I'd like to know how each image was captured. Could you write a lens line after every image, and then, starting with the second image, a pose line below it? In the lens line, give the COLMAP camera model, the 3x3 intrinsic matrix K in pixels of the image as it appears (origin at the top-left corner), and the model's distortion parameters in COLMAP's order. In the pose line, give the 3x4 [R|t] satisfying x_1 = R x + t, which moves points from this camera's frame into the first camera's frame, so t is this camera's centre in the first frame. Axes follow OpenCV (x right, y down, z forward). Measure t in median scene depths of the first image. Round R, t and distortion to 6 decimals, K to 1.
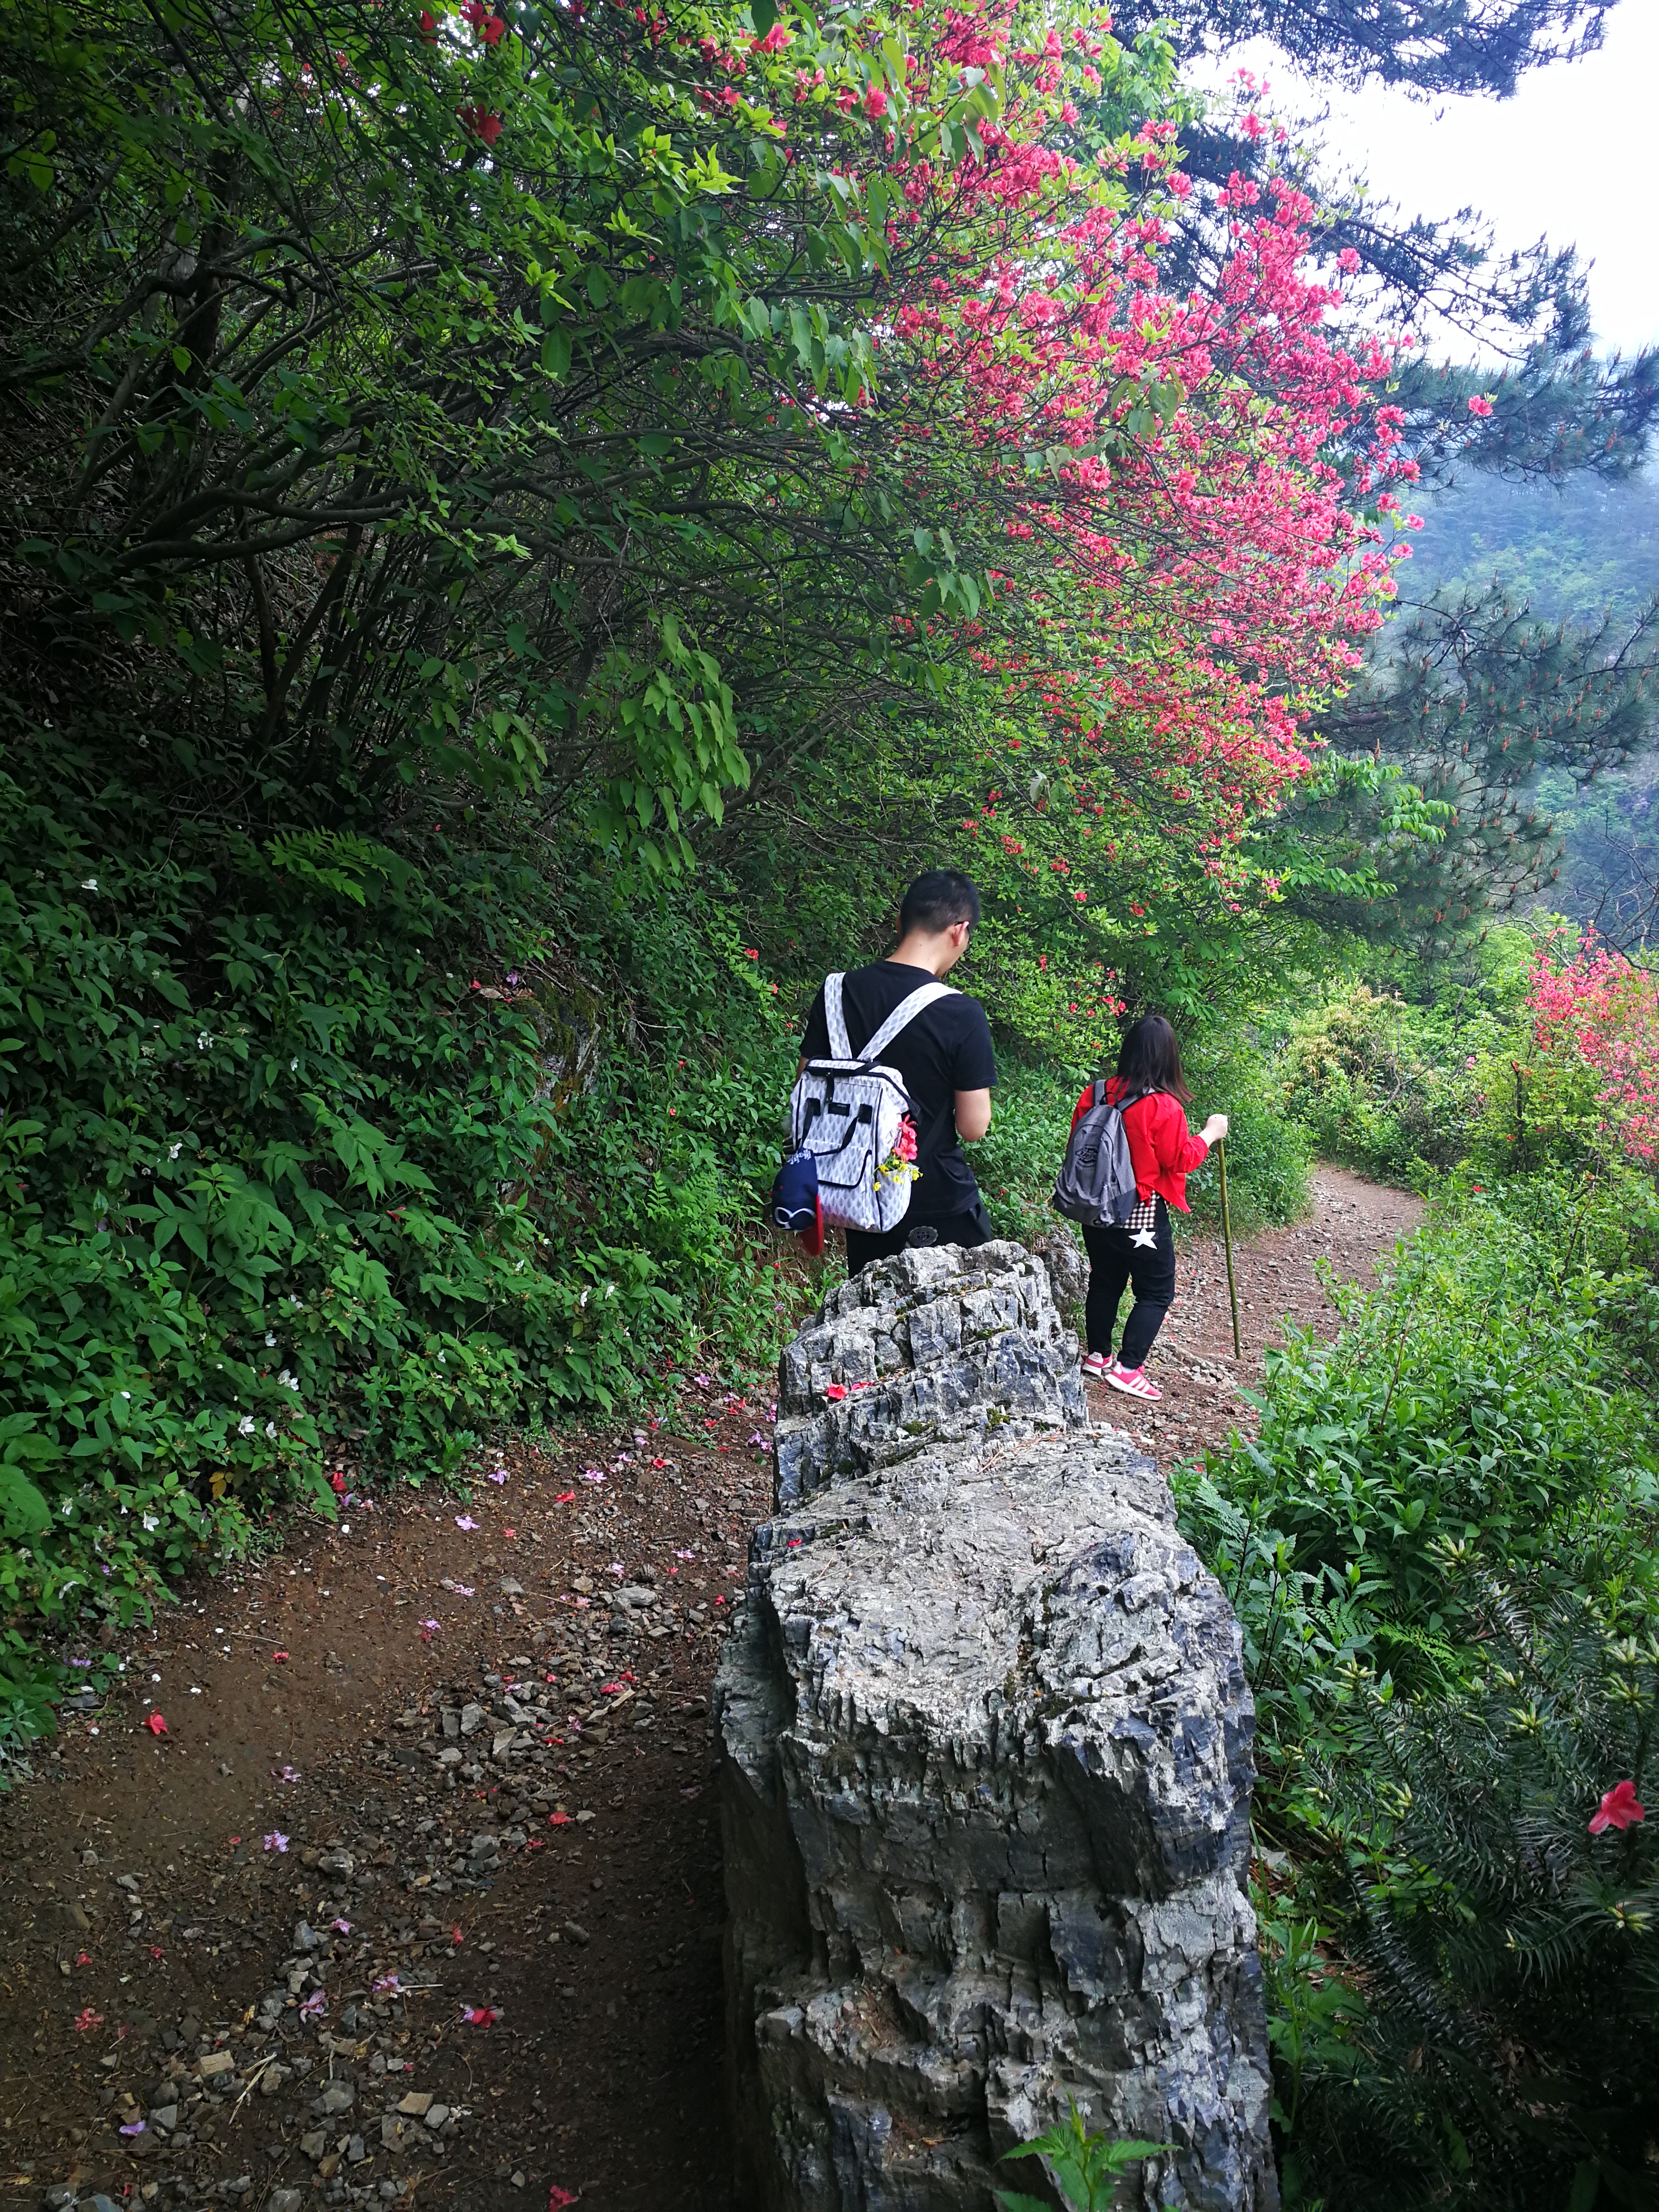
lens RADIAL K [[1791.8, 0, 1017.5], [0, 1791.8, 1110.4], [0, 0, 1]] dist [0.049970, 0.000270]
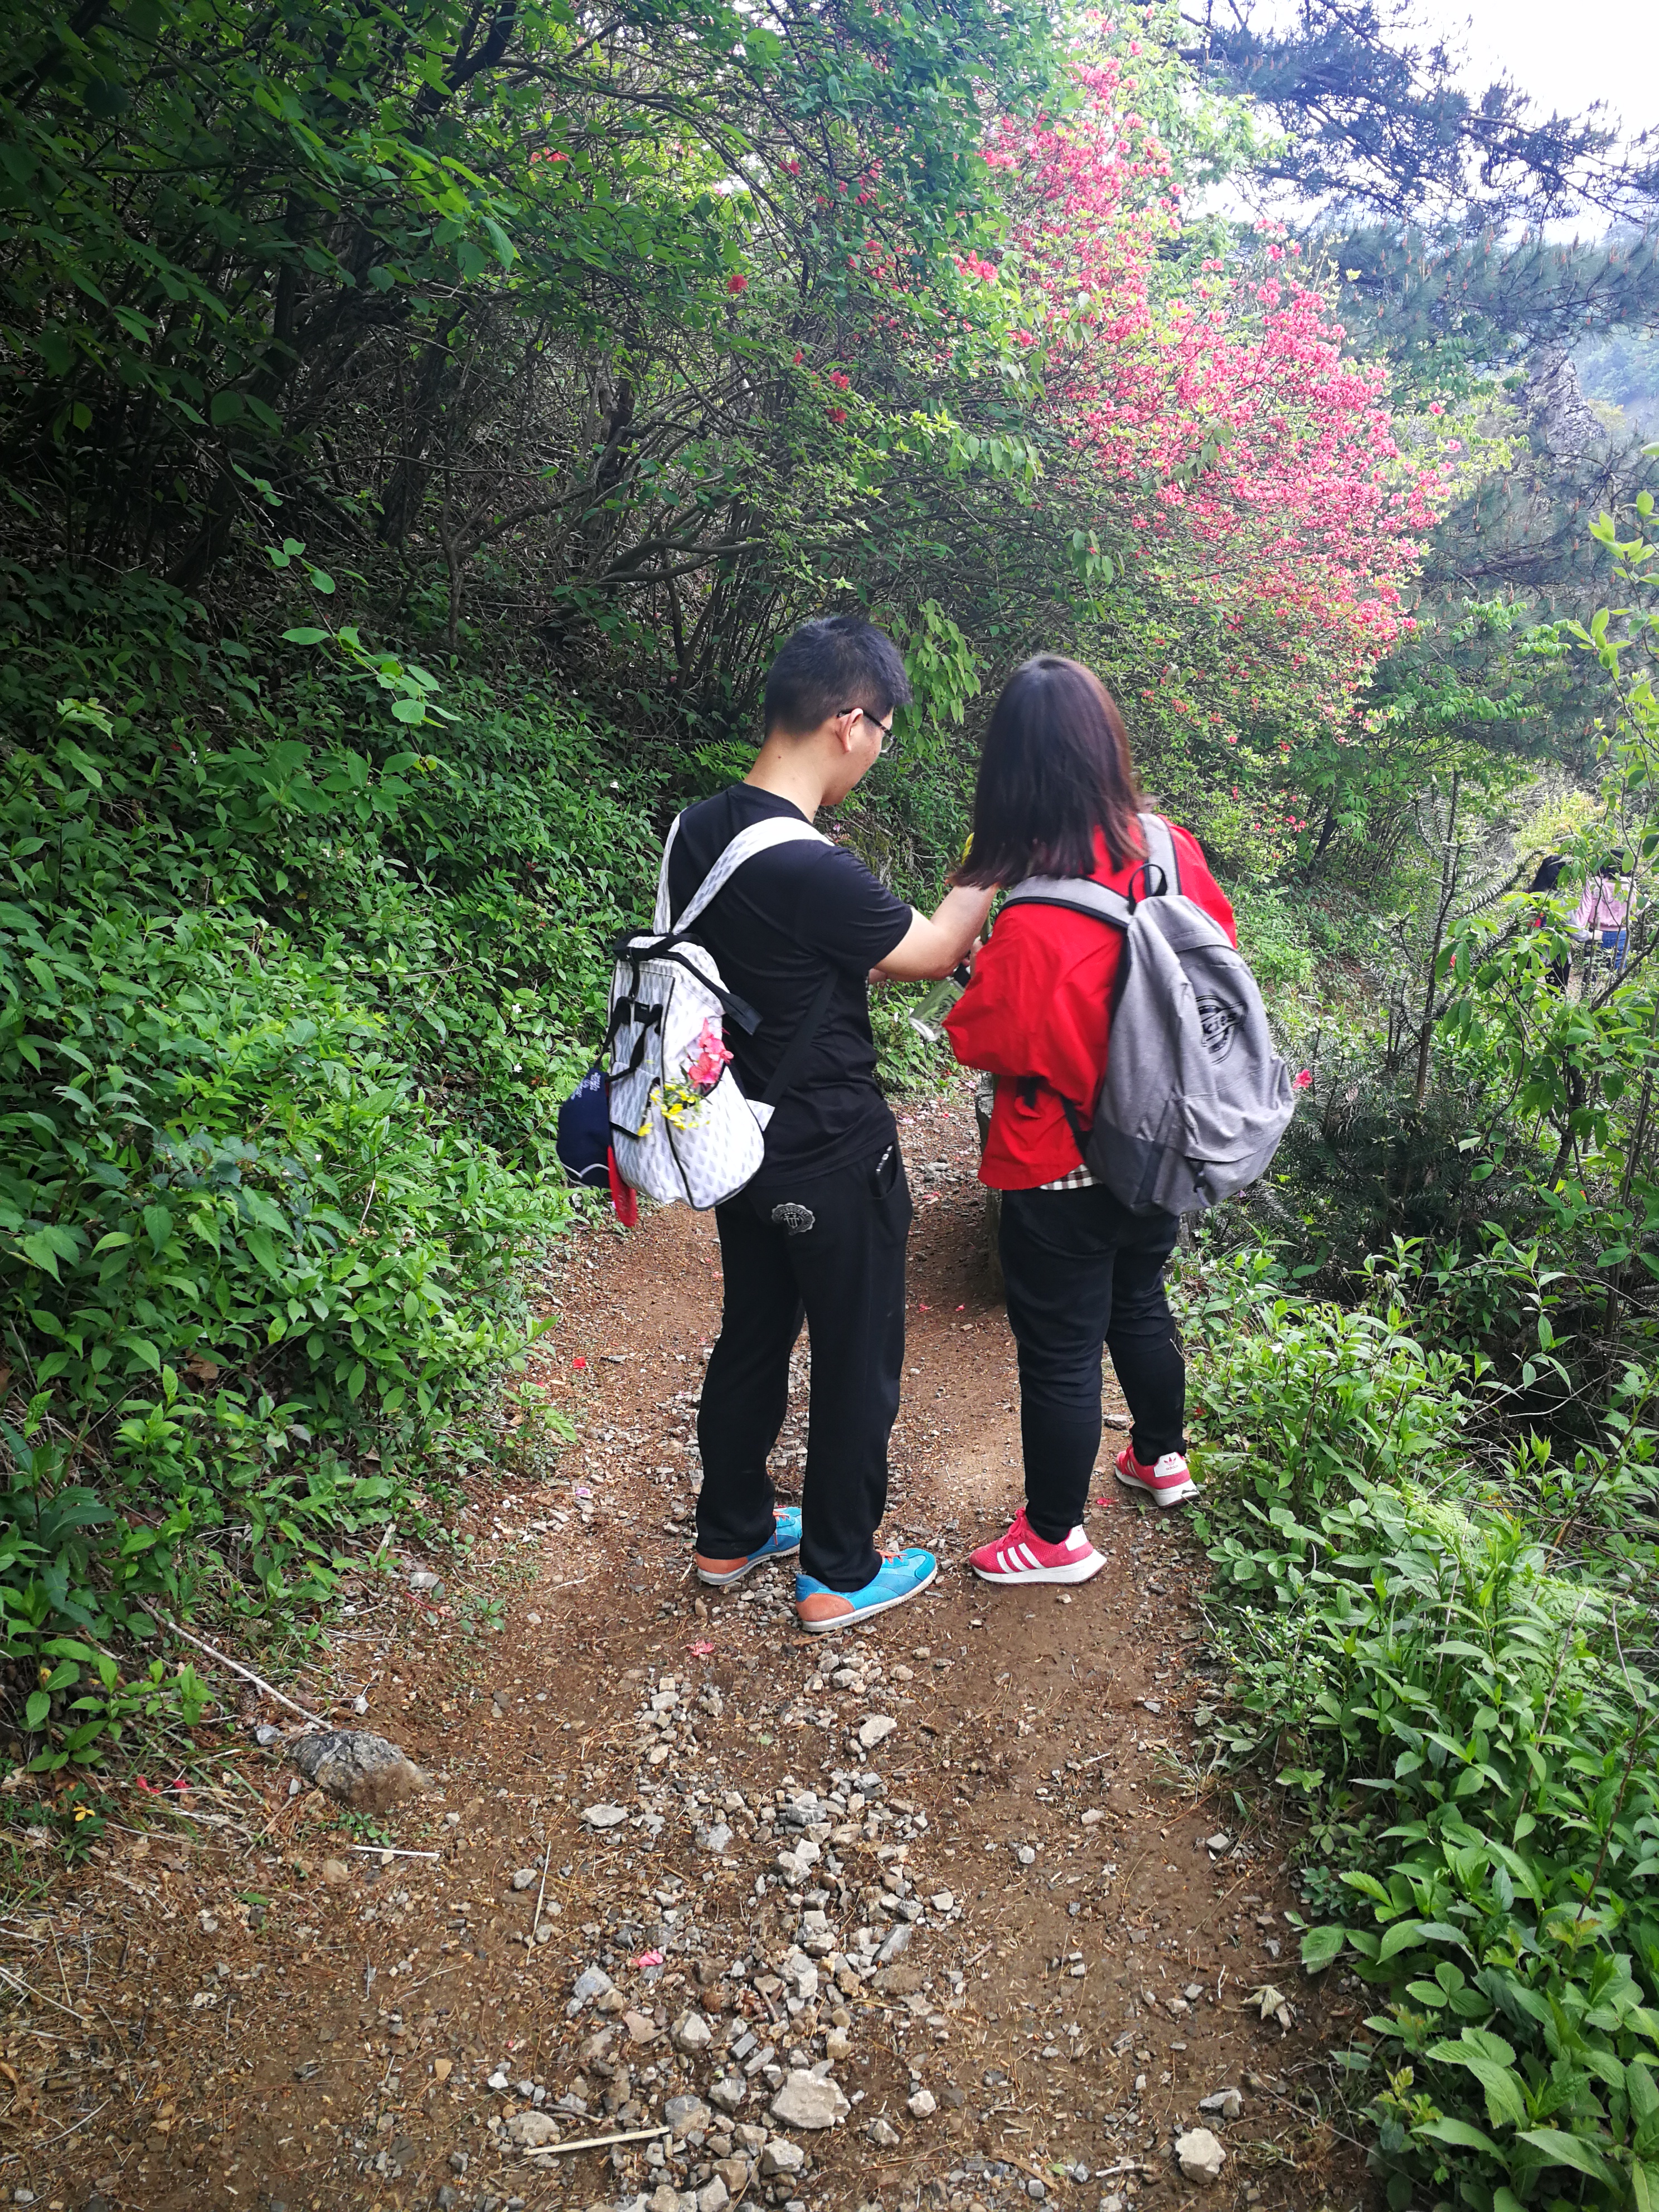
lens RADIAL K [[1856.6, 0, 857.3], [0, 1856.6, 1068.7], [0, 0, 1]] dist [0.080721, -0.122443]
pose [[0.971999, -0.035399, -0.232303, 0.082229], [0.047900, 0.997679, 0.048395, 0.048131], [0.230051, -0.058168, 0.971439, -0.464720]]
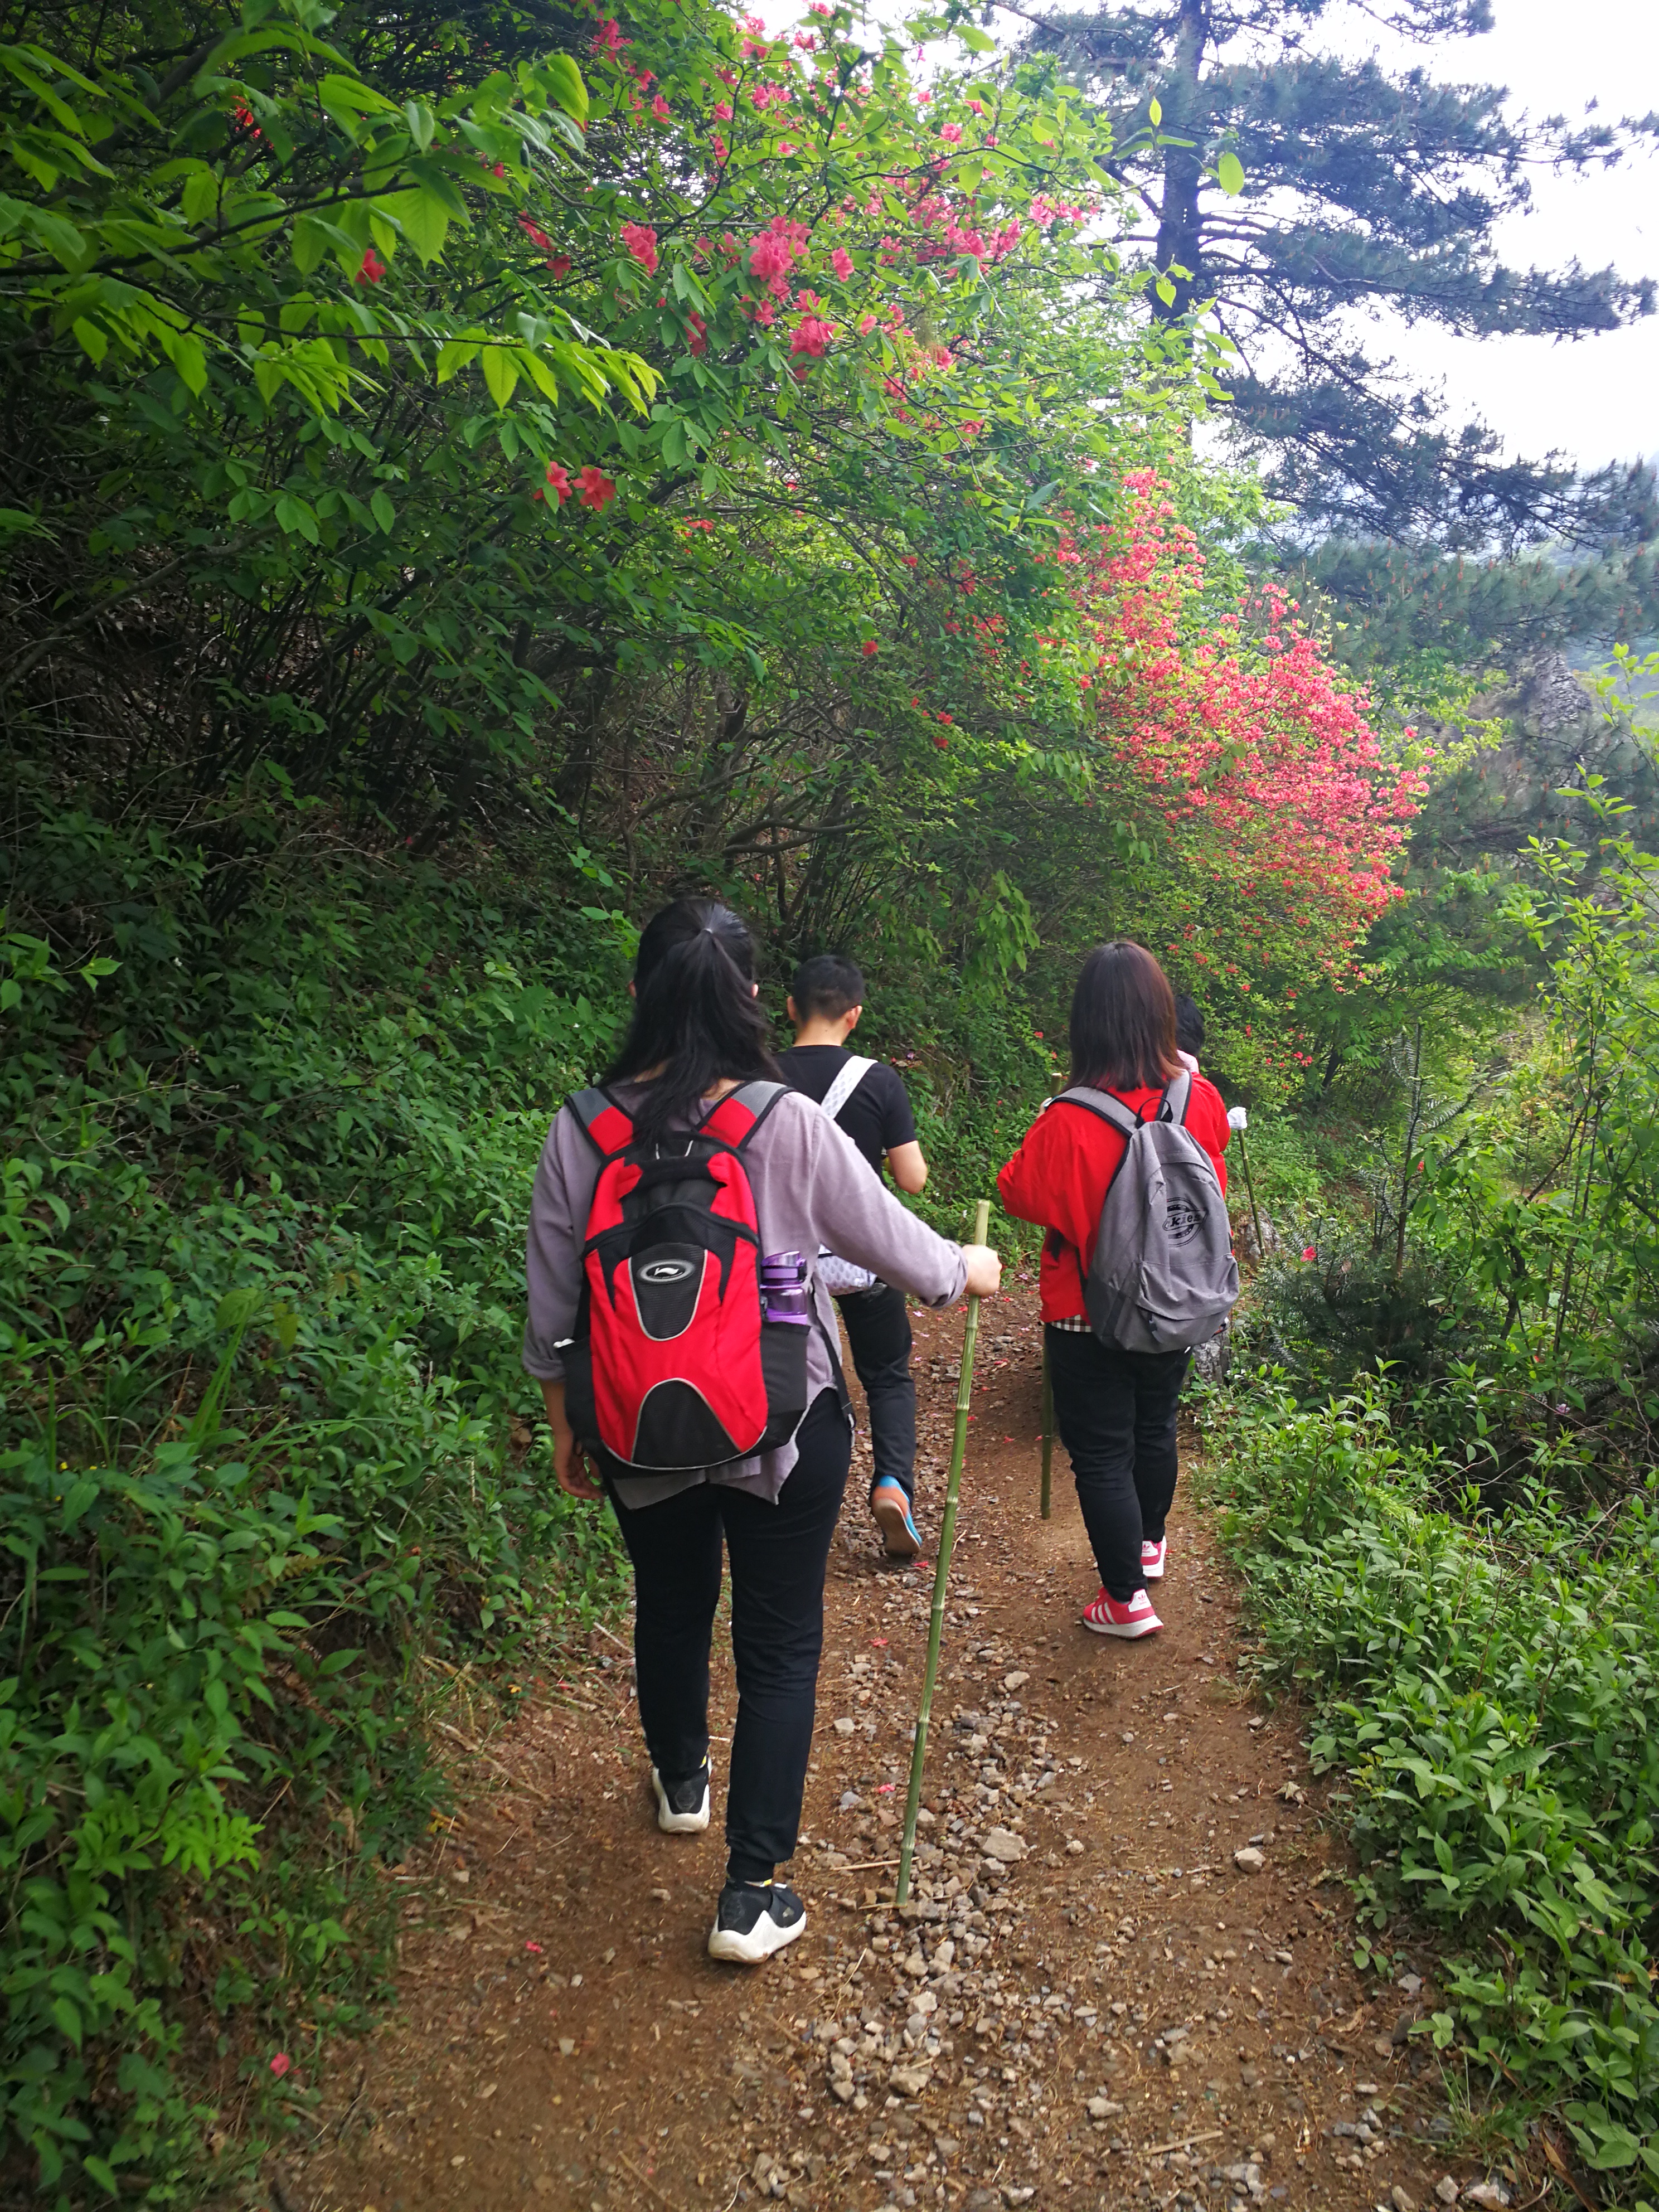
lens RADIAL K [[1856.6, 0, 857.3], [0, 1856.6, 1068.7], [0, 0, 1]] dist [0.080721, -0.122443]
pose [[0.971451, -0.046715, -0.232594, 0.083954], [0.030540, 0.996888, -0.072668, 0.062346], [0.235265, 0.063490, 0.969855, -0.683636]]
